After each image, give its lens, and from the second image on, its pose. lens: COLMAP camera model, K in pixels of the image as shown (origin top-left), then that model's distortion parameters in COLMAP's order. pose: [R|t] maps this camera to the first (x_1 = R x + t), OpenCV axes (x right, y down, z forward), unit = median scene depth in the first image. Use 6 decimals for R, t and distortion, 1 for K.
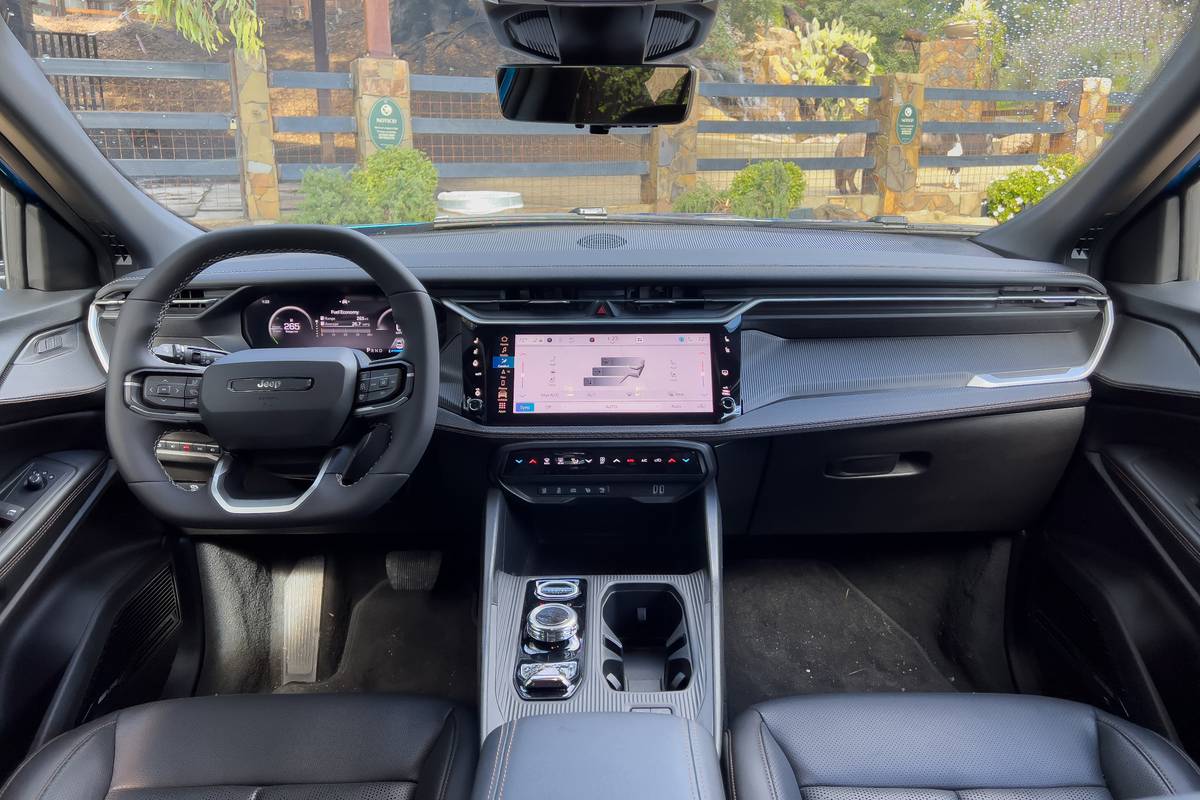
lens RADIAL K [[912.1, 0, 616.2], [0, 912.1, 381.2], [0, 0, 1]] dist [0.058676, -0.050435]
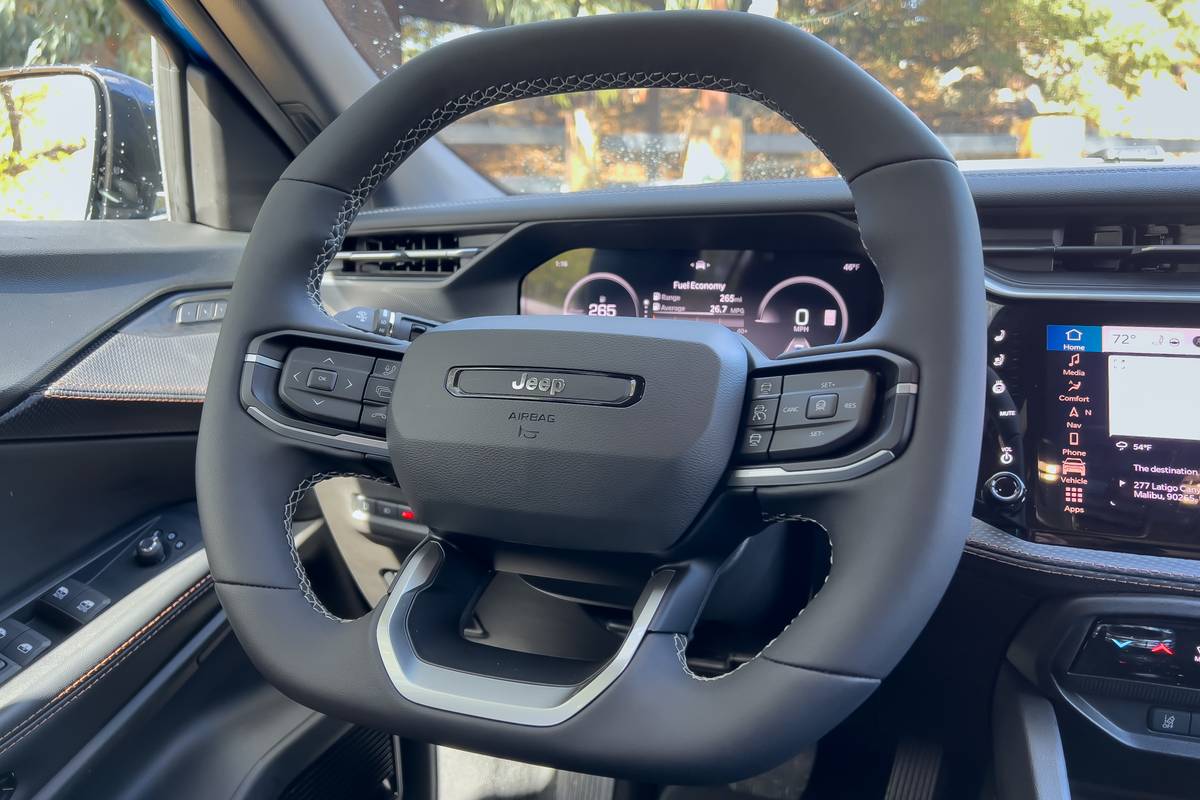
lens RADIAL K [[885.7, 0, 600.5], [0, 885.7, 435.1], [0, 0, 1]] dist [-0.013031, -0.004003]
pose [[0.939149, 0.071599, -0.335965, -0.188095], [-0.080484, 0.996677, -0.012577, 0.021872], [0.333948, 0.038851, 0.941790, 0.553775]]
